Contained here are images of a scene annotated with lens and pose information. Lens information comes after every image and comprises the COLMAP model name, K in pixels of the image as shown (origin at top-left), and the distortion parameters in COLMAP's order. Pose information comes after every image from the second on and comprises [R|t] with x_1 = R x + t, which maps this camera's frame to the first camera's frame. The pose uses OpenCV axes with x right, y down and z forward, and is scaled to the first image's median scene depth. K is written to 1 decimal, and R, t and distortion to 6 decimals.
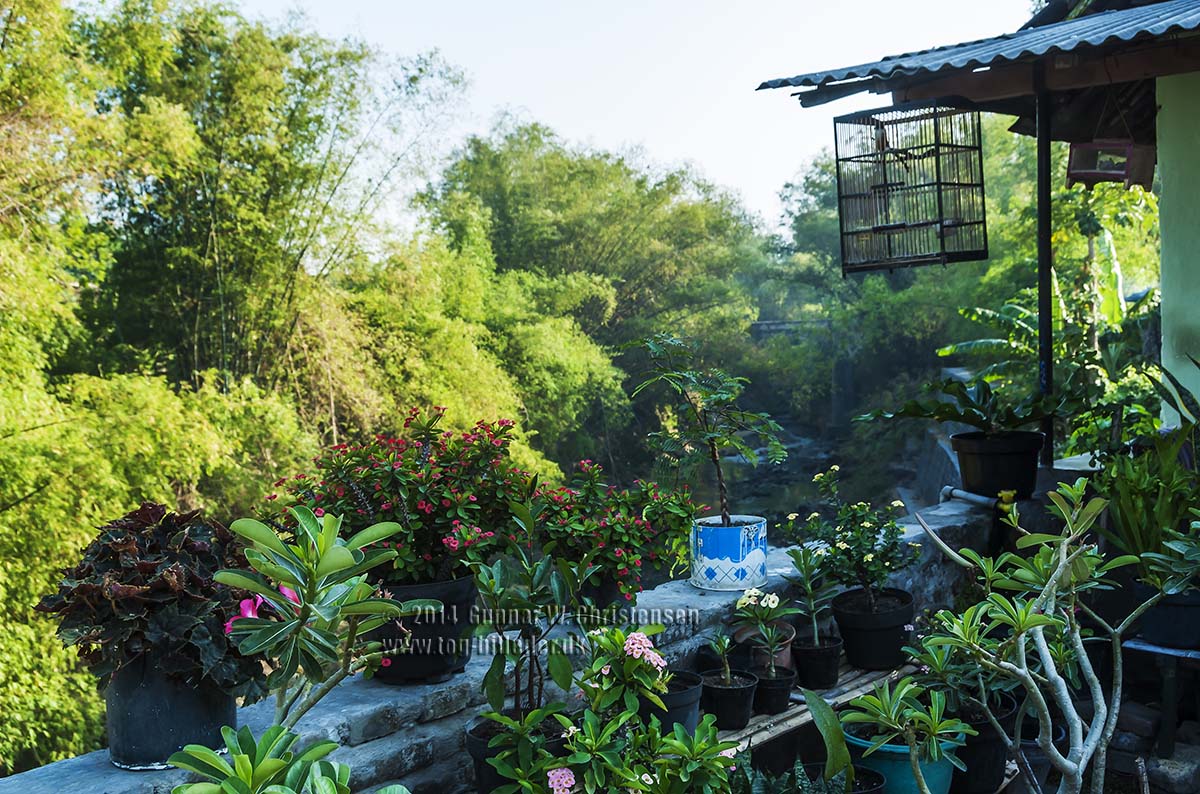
lens RADIAL K [[1234.2, 0, 601.1], [0, 1234.2, 398.0], [0, 0, 1]] dist [0.024995, 0.000000]
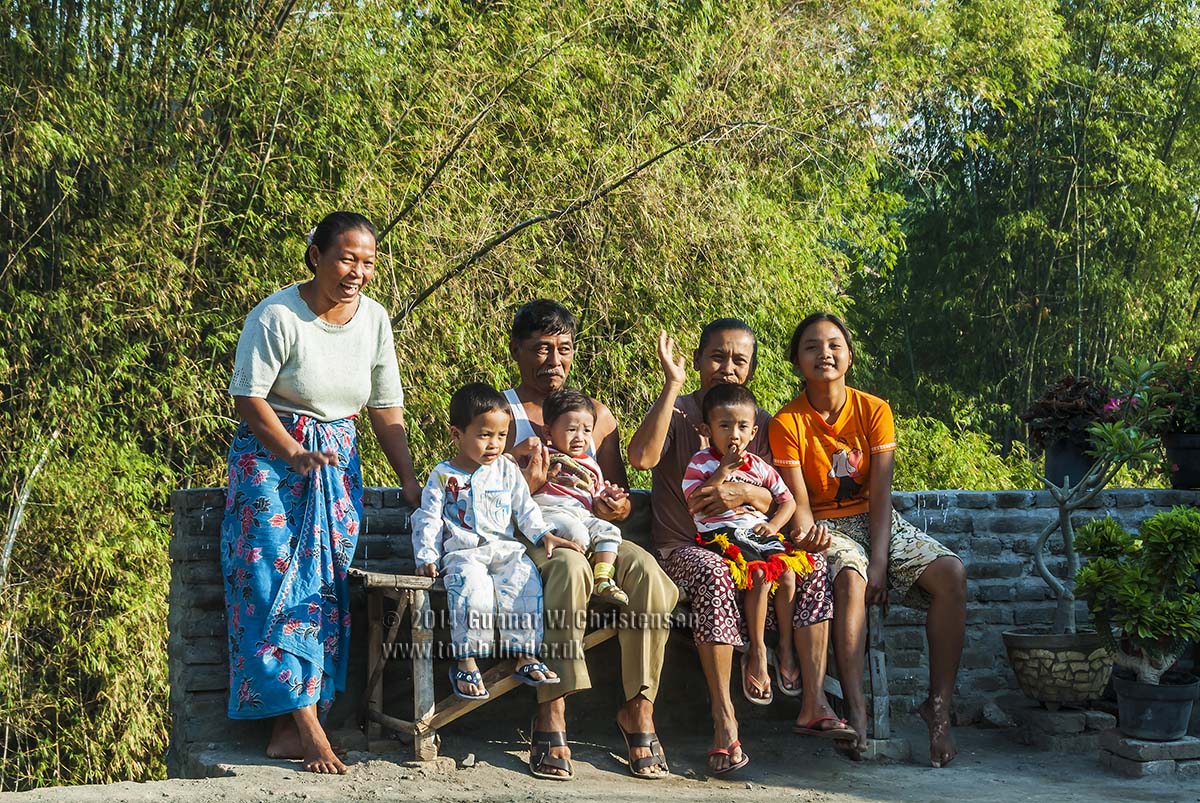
lens RADIAL K [[2499.4, 0, 600.4], [0, 2499.4, 400.8], [0, 0, 1]] dist [0.014499, 0.000000]
pose [[0.885242, 0.069560, -0.459900, 0.036403], [-0.084984, 0.996299, -0.012892, 0.000273], [0.457301, 0.050496, 0.887877, -0.142045]]
